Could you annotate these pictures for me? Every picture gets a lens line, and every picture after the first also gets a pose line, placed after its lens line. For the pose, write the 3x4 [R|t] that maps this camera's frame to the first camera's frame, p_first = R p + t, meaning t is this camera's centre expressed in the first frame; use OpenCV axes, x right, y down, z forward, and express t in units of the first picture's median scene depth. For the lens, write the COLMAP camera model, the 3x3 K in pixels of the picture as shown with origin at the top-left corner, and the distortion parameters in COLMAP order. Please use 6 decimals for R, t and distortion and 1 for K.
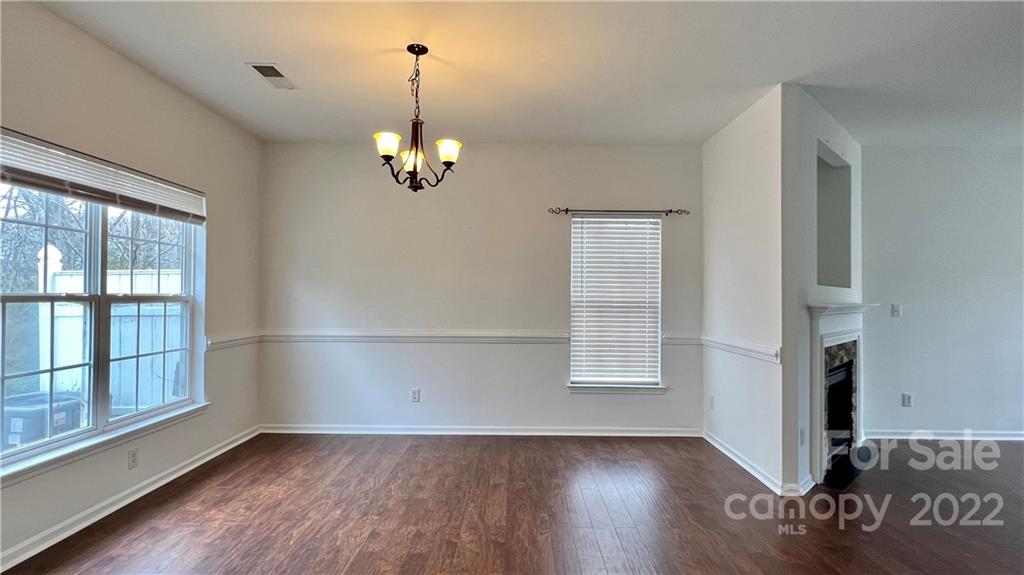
lens RADIAL K [[494.9, 0, 510.2], [0, 494.9, 292.0], [0, 0, 1]] dist [-0.002515, -0.001008]
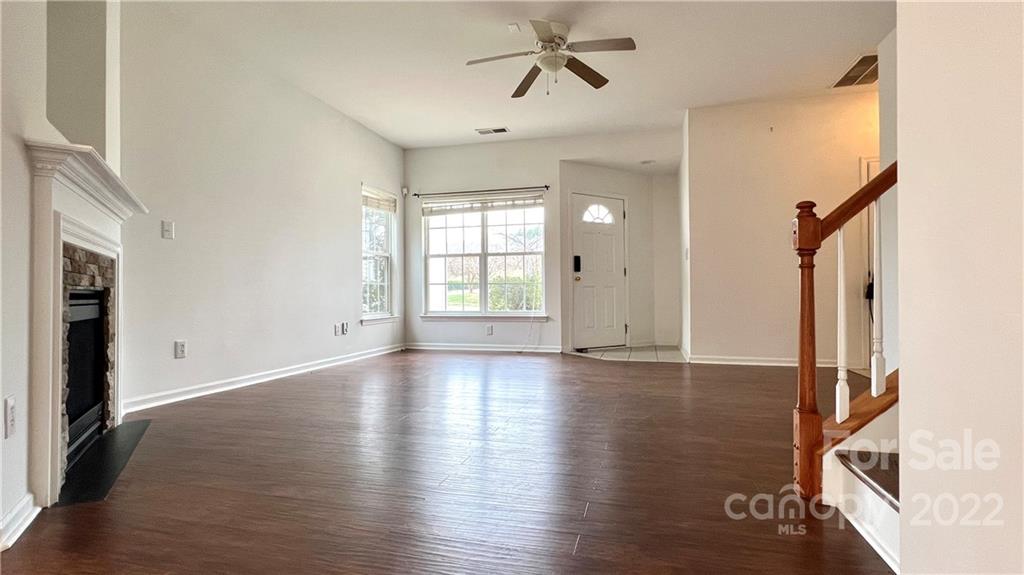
lens RADIAL K [[494.9, 0, 511.7], [0, 494.9, 286.2], [0, 0, 1]] dist [-0.002515, -0.001008]
pose [[0.246697, 0.006181, 0.969073, 0.216822], [-0.002329, 0.999981, -0.005785, 0.141936], [-0.969090, -0.000830, 0.246707, 0.359774]]
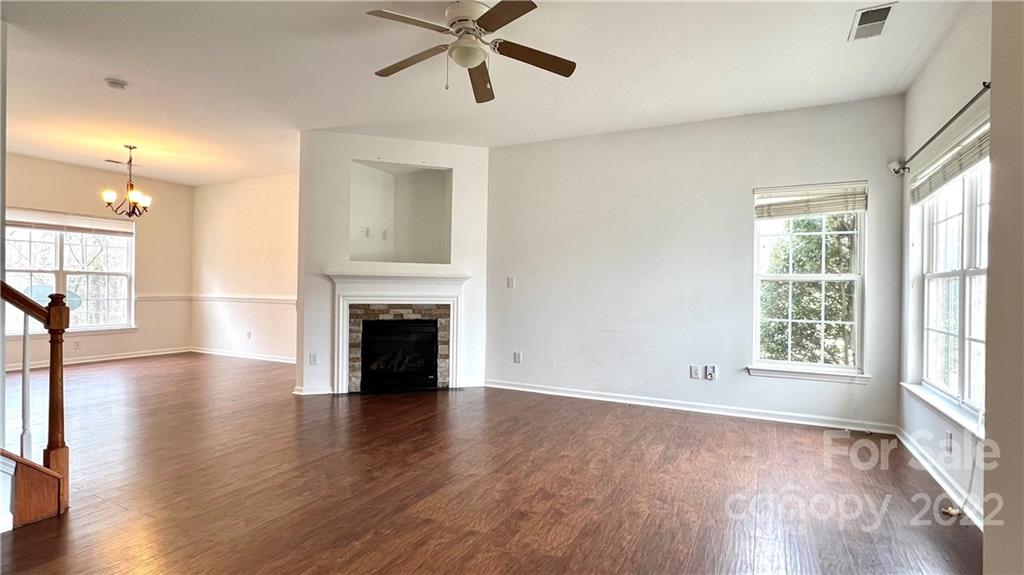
lens RADIAL K [[494.9, 0, 506.1], [0, 494.9, 288.1], [0, 0, 1]] dist [-0.002515, -0.001008]
pose [[0.895720, 0.006295, -0.444575, 1.493349], [-0.003788, 0.999972, 0.006525, 0.048167], [0.444603, -0.004161, 0.895718, -0.101559]]
